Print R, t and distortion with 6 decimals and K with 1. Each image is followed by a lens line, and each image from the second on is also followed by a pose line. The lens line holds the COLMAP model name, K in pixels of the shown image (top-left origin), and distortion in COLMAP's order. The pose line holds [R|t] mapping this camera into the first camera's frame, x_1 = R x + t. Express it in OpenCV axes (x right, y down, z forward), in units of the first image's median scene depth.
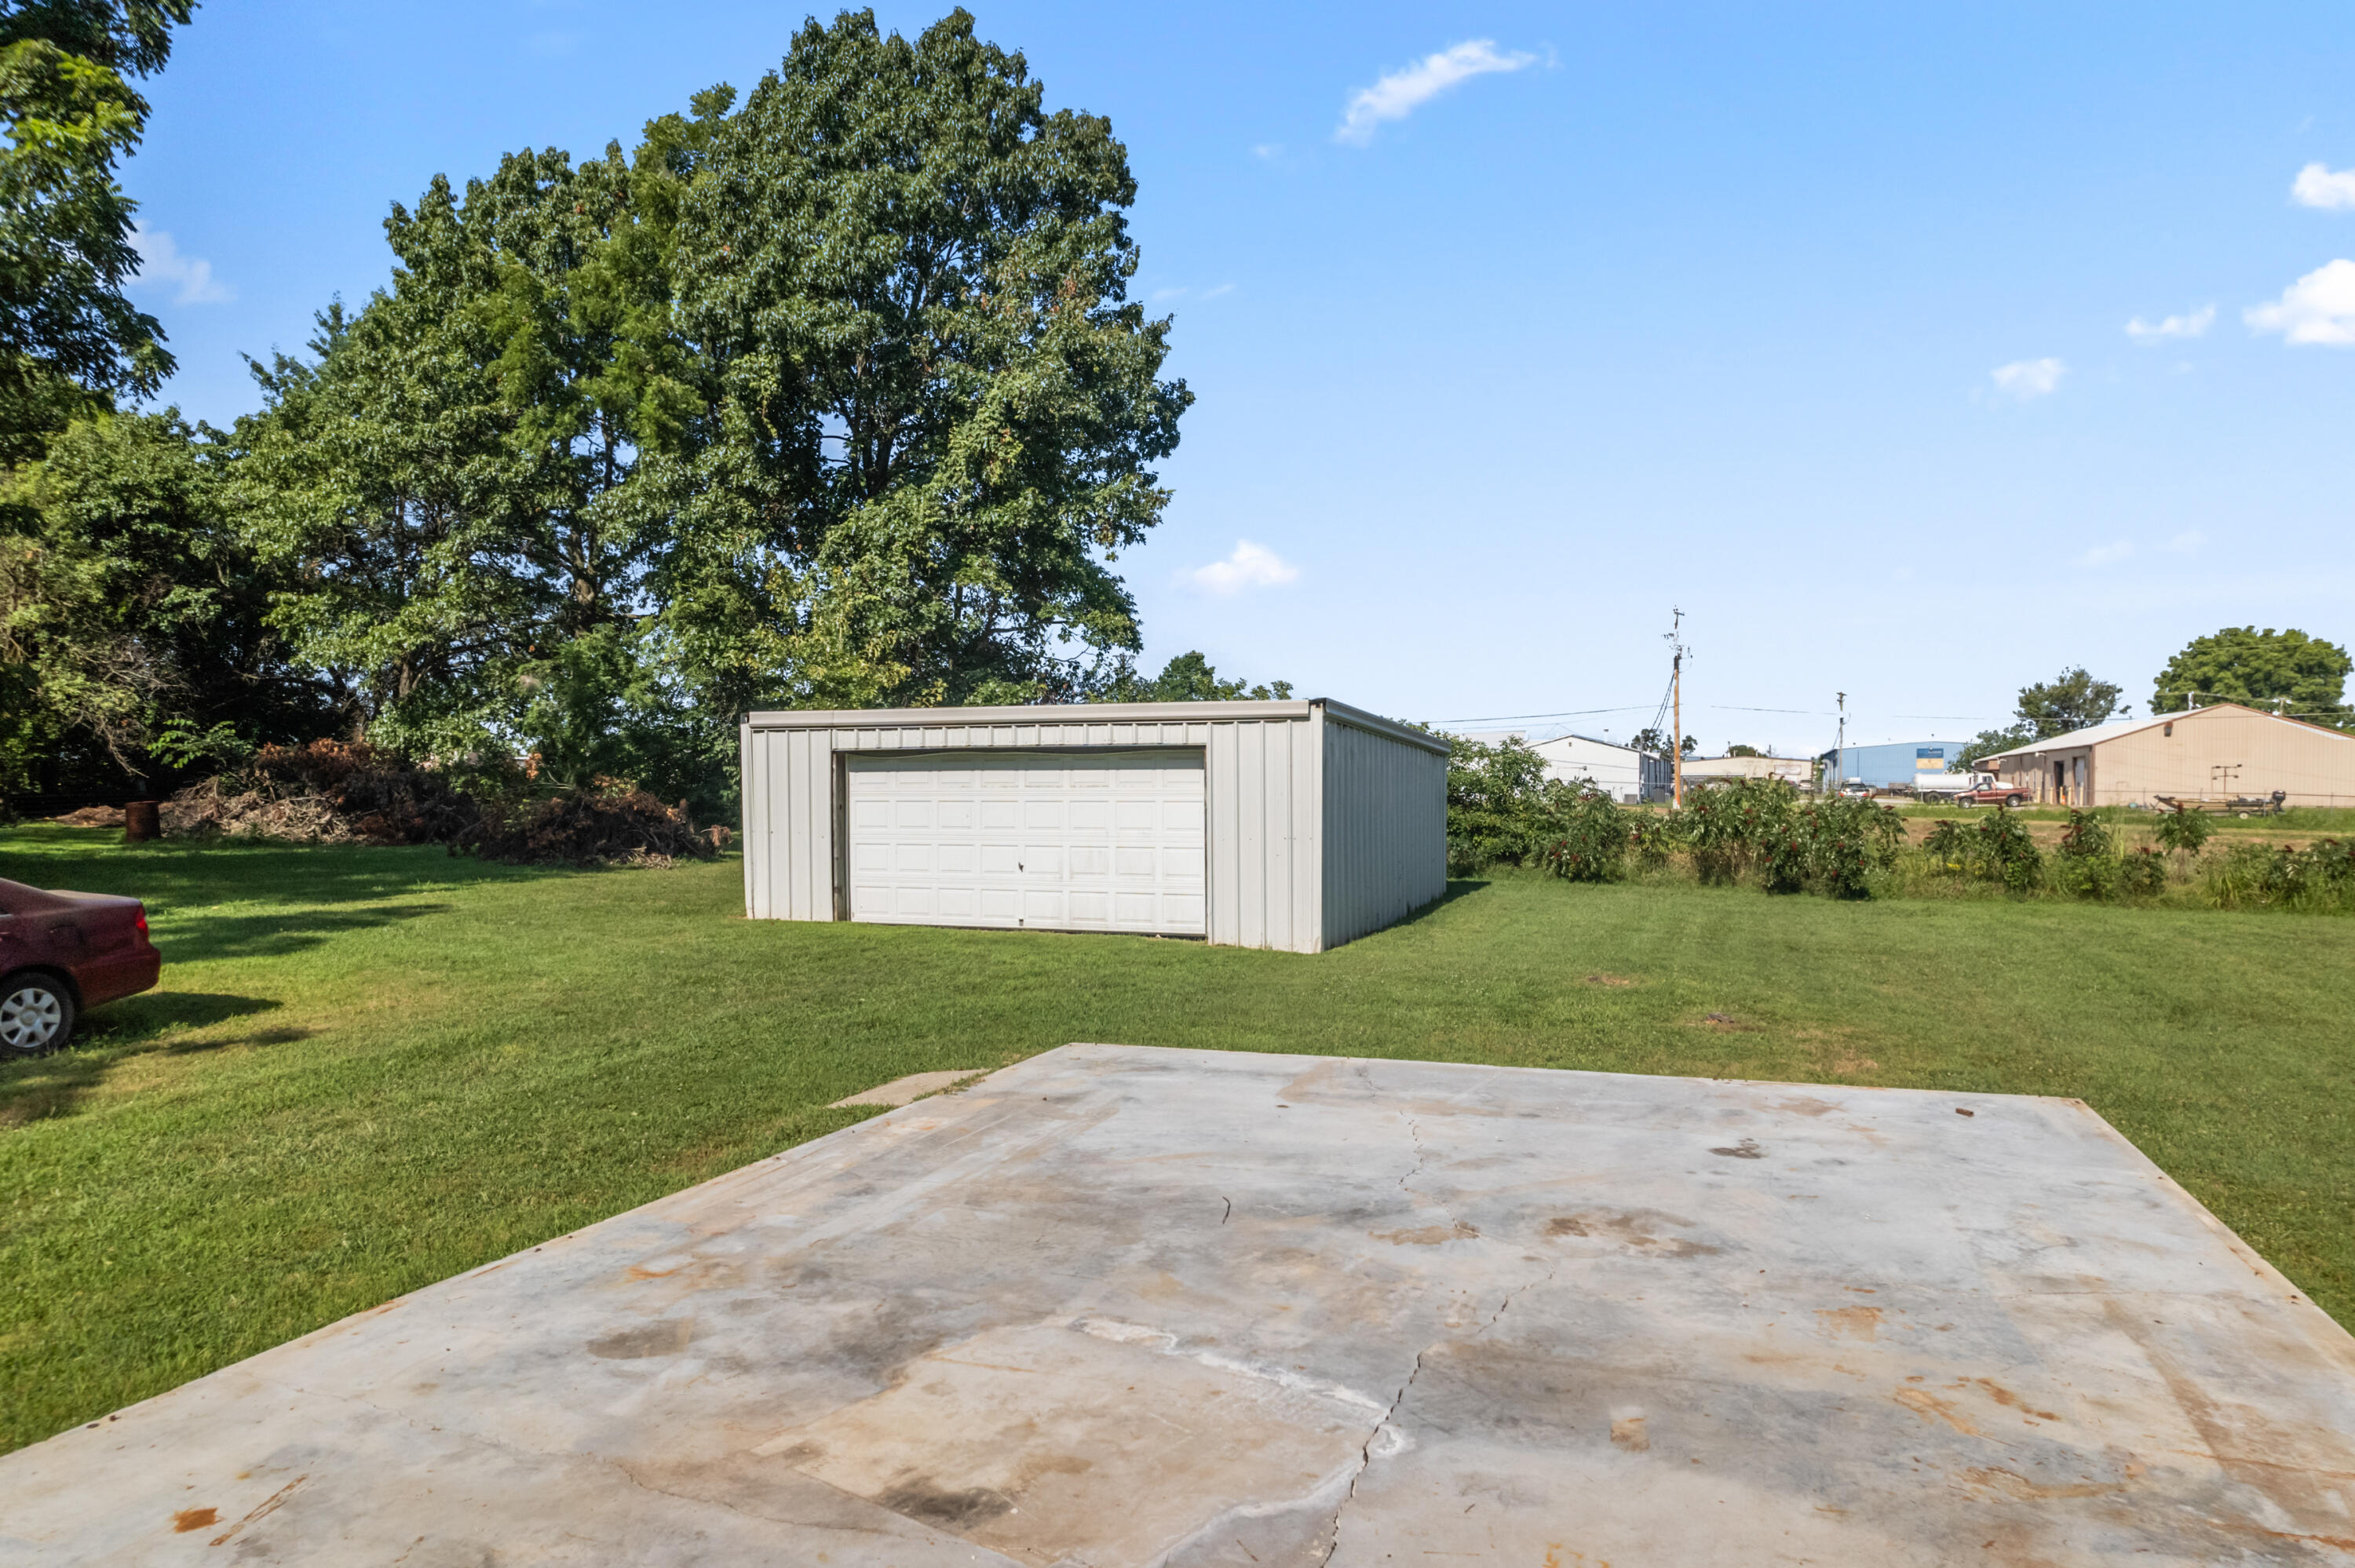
lens RADIAL K [[1514.2, 0, 1173.1], [0, 1514.2, 806.4], [0, 0, 1]] dist [-0.050842, 0.000004]
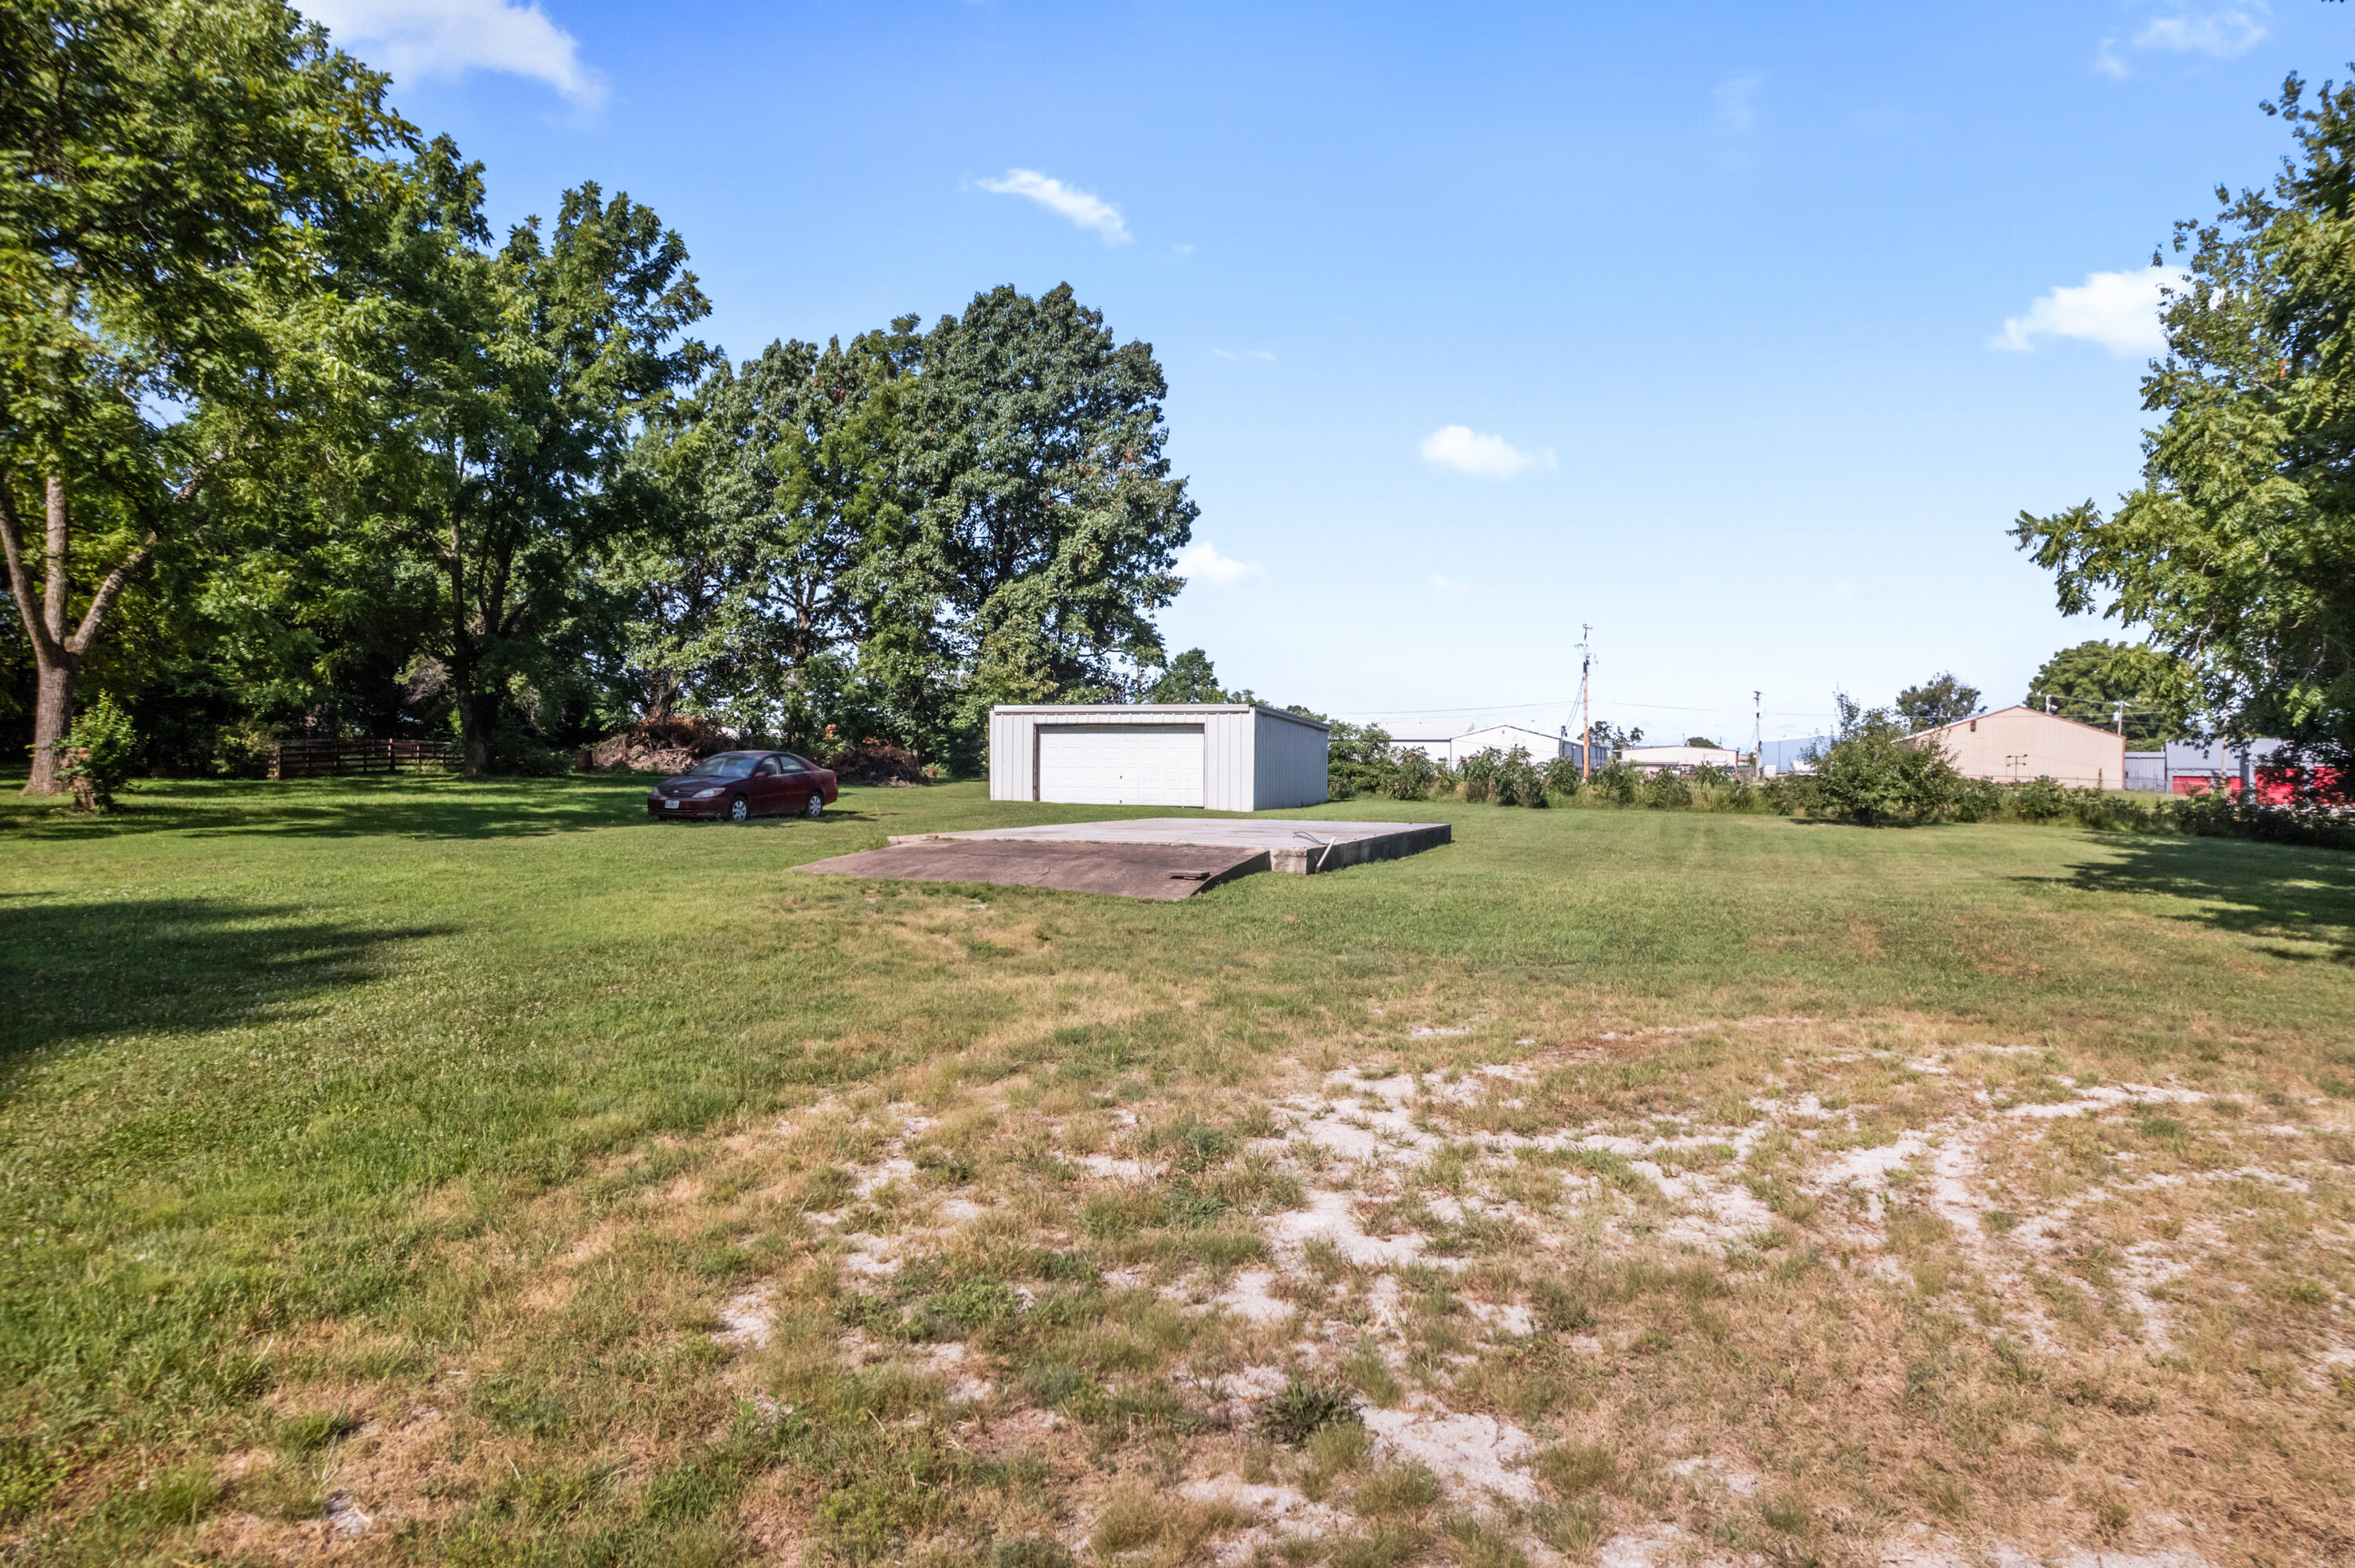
lens RADIAL K [[1514.2, 0, 1173.1], [0, 1514.2, 806.4], [0, 0, 1]] dist [-0.050842, 0.000004]
pose [[0.999911, 0.013323, 0.000742, -0.014247], [-0.013329, 0.999866, 0.009453, 0.035492], [-0.000616, -0.009462, 0.999955, -0.715505]]
